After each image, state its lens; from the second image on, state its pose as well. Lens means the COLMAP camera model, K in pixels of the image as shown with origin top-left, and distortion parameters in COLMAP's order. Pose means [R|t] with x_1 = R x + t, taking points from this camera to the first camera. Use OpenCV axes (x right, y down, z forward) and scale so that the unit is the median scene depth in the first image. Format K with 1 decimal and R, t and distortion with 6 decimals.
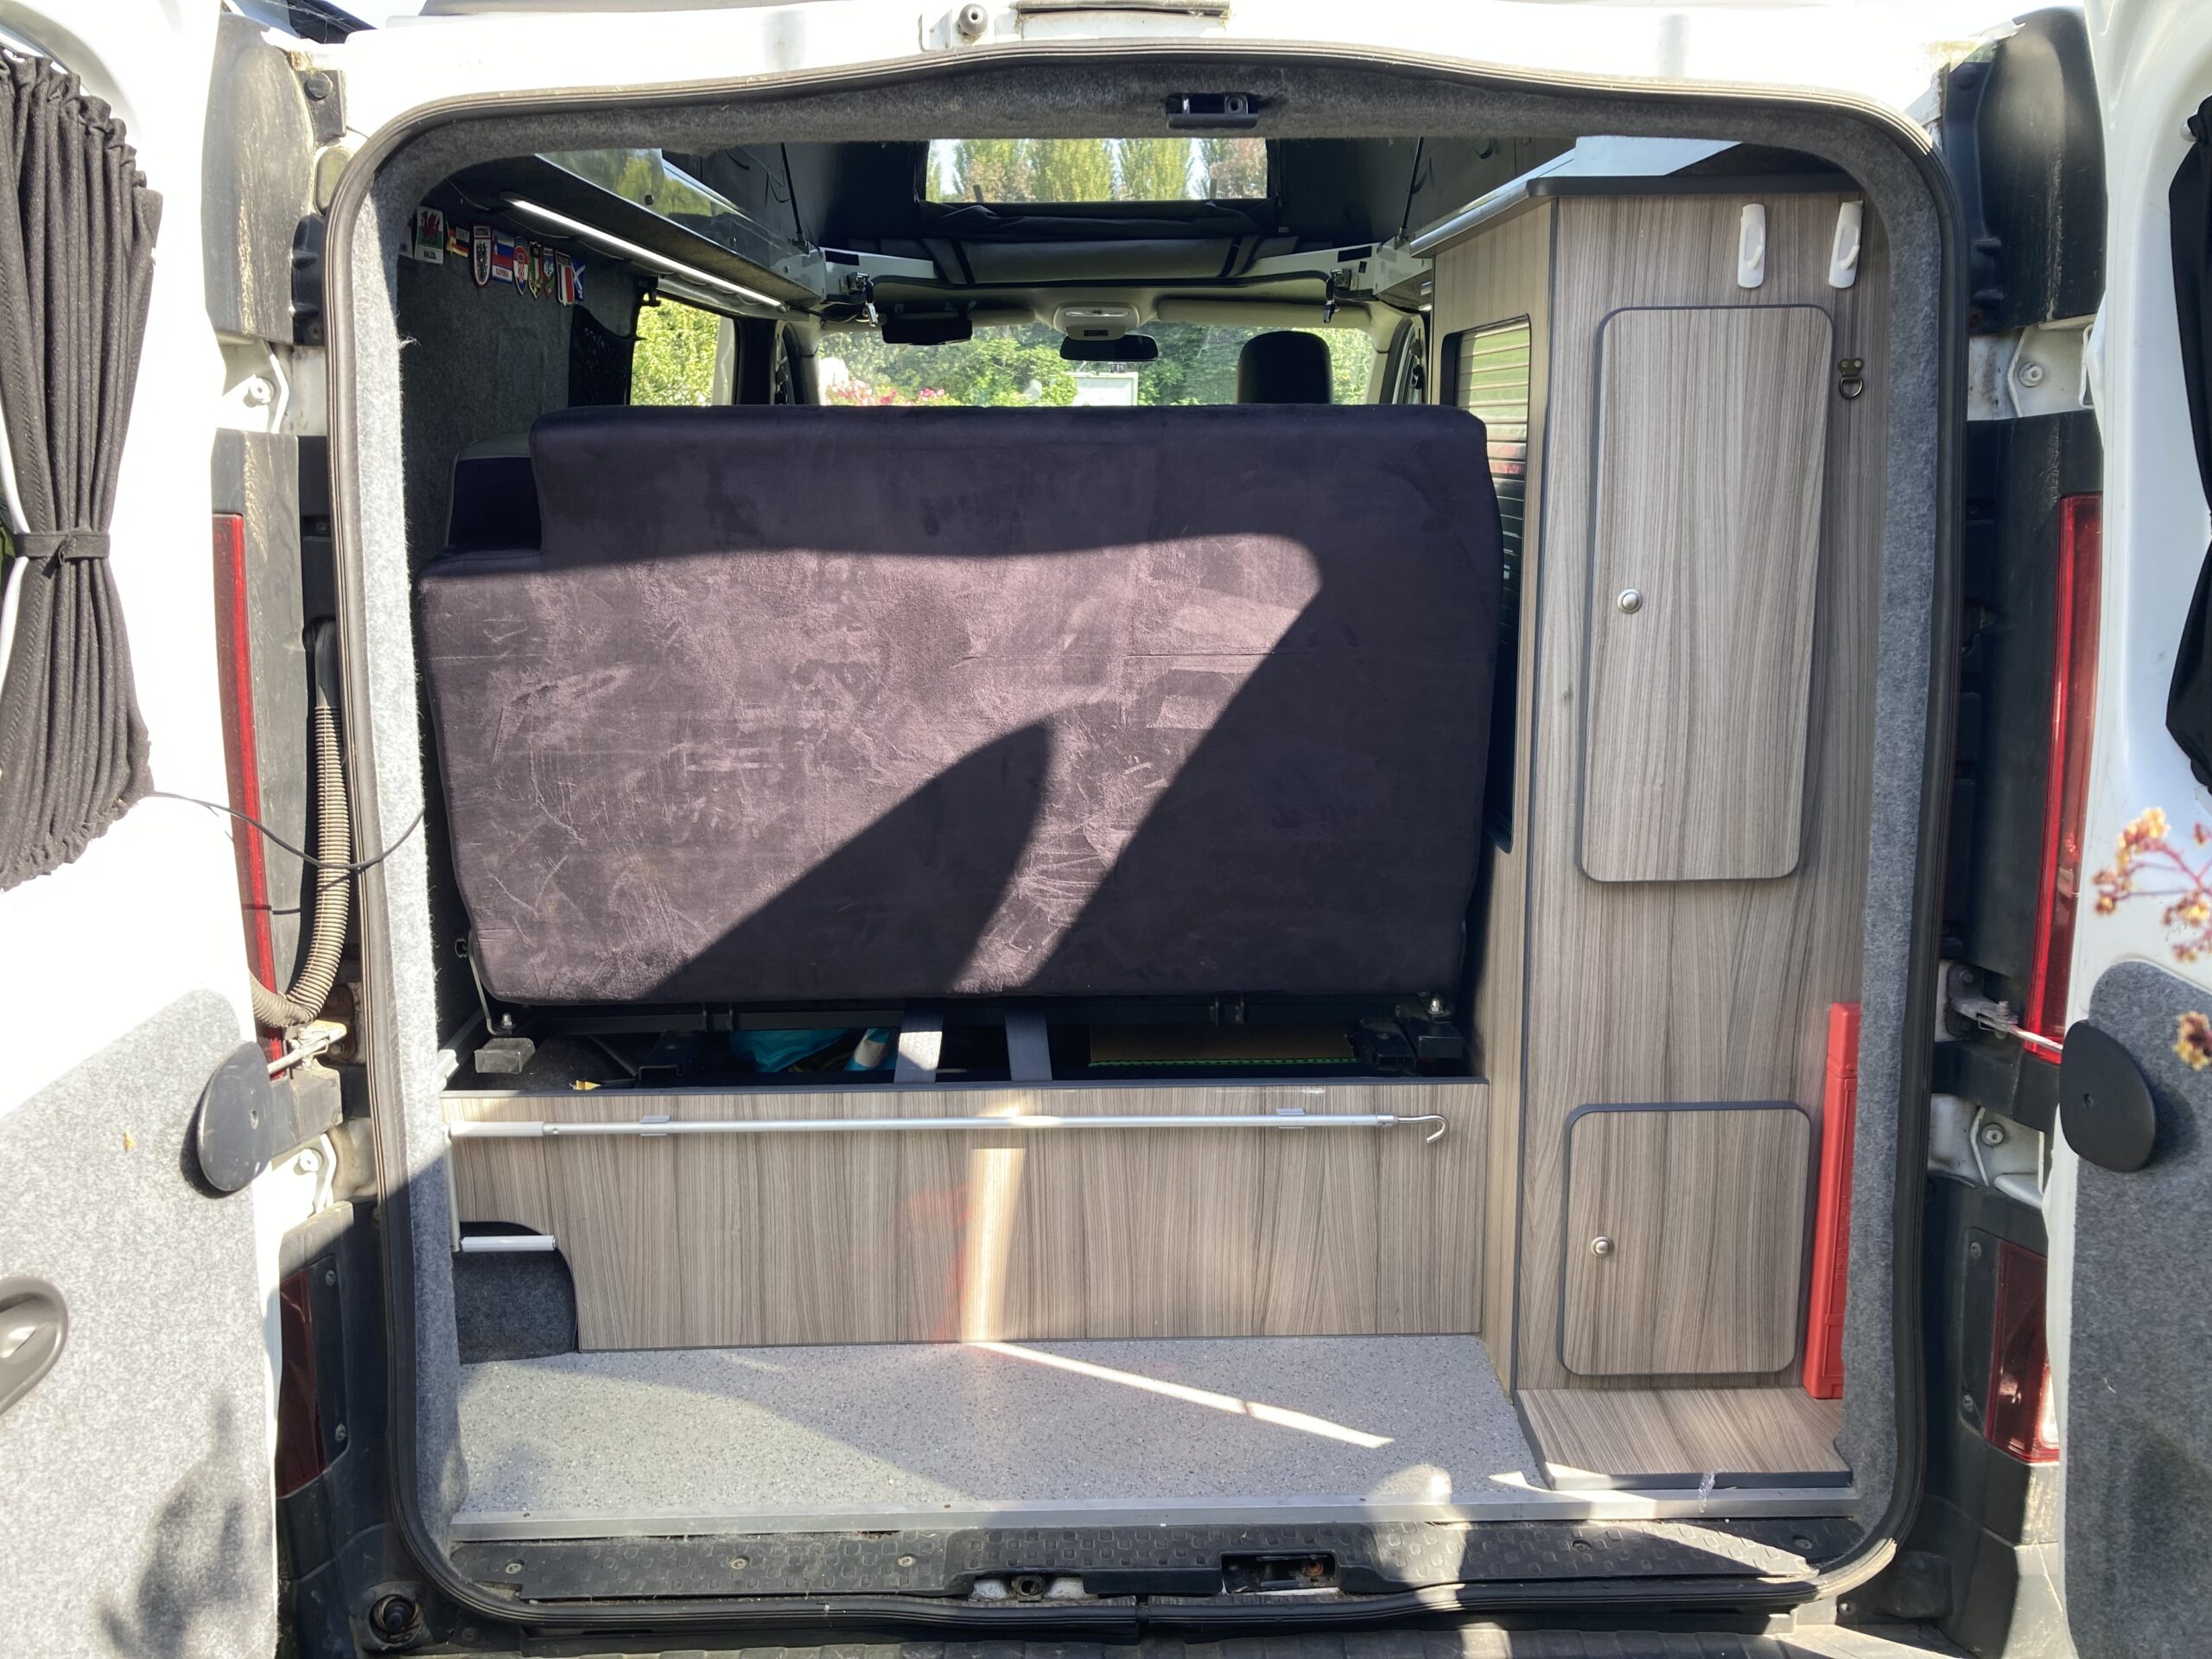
lens RADIAL K [[1788.9, 0, 1116.2], [0, 1788.9, 864.2], [0, 0, 1]] dist [0.031338, -0.025393]
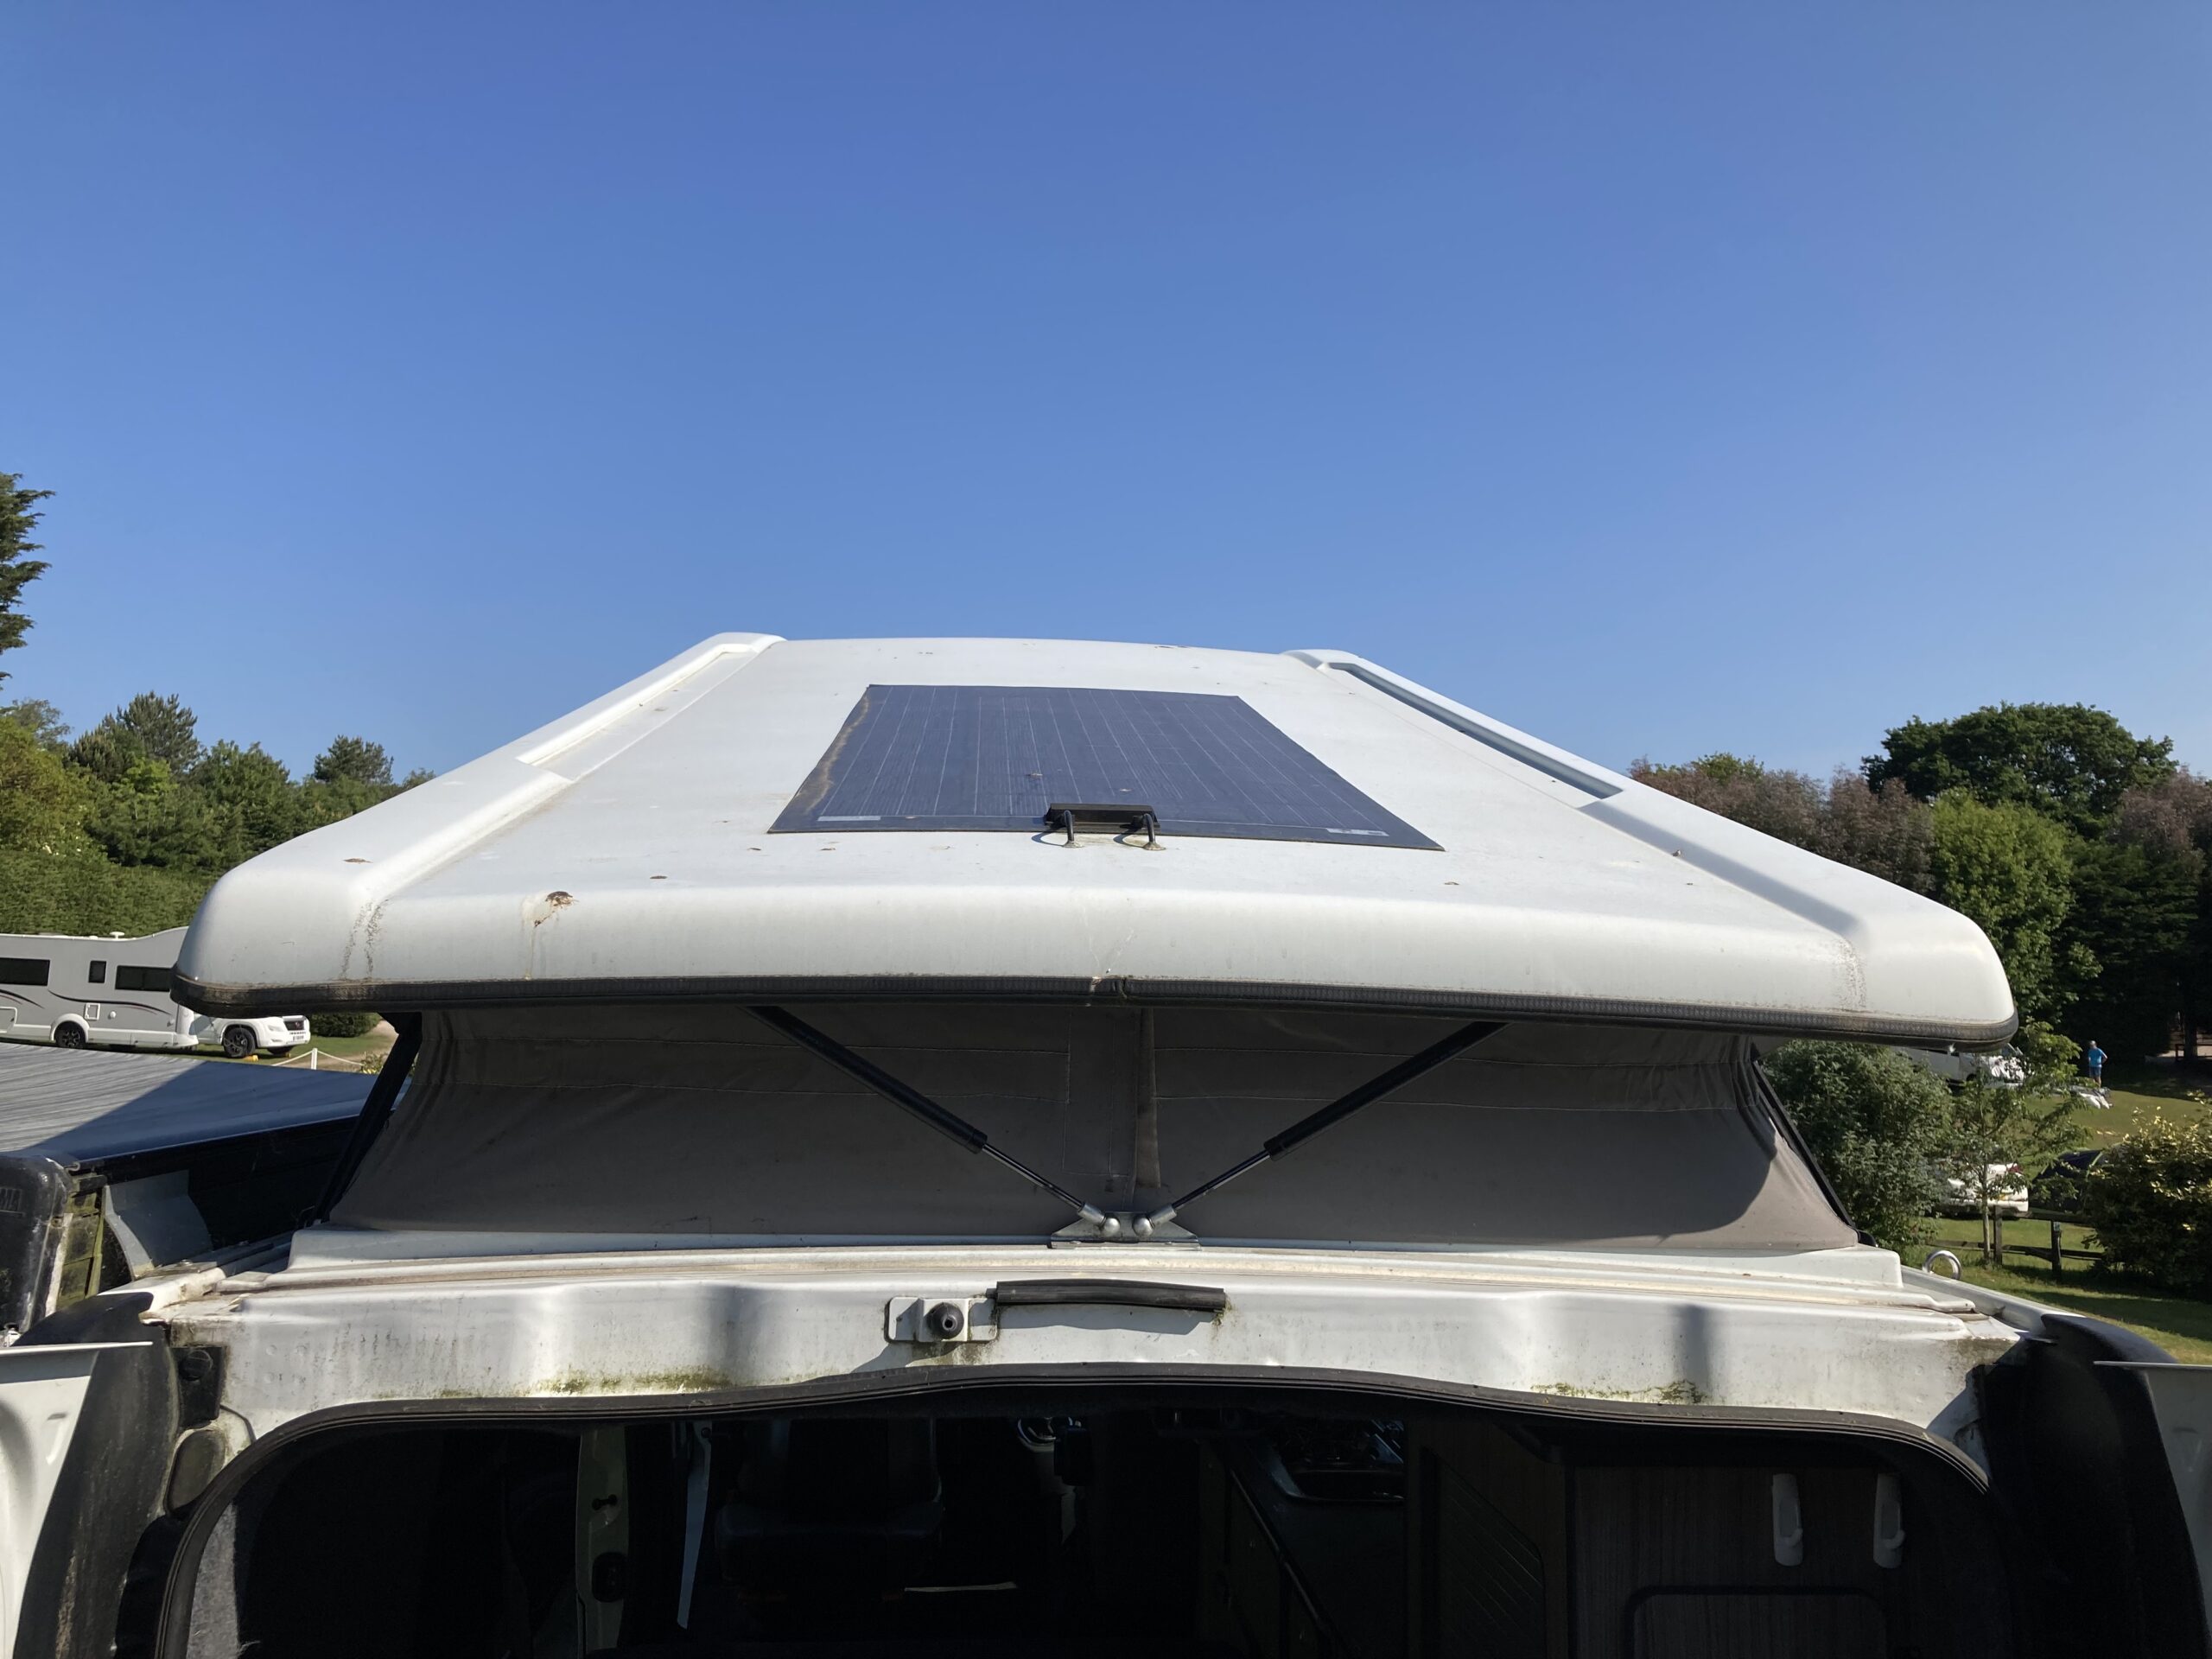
lens RADIAL K [[1788.9, 0, 1118.4], [0, 1788.9, 821.4], [0, 0, 1]] dist [0.031338, -0.025393]
pose [[0.997696, 0.035088, 0.058070, -0.046031], [-0.014671, 0.947208, -0.320284, -0.356511], [-0.066243, 0.318694, 0.945540, 0.045476]]
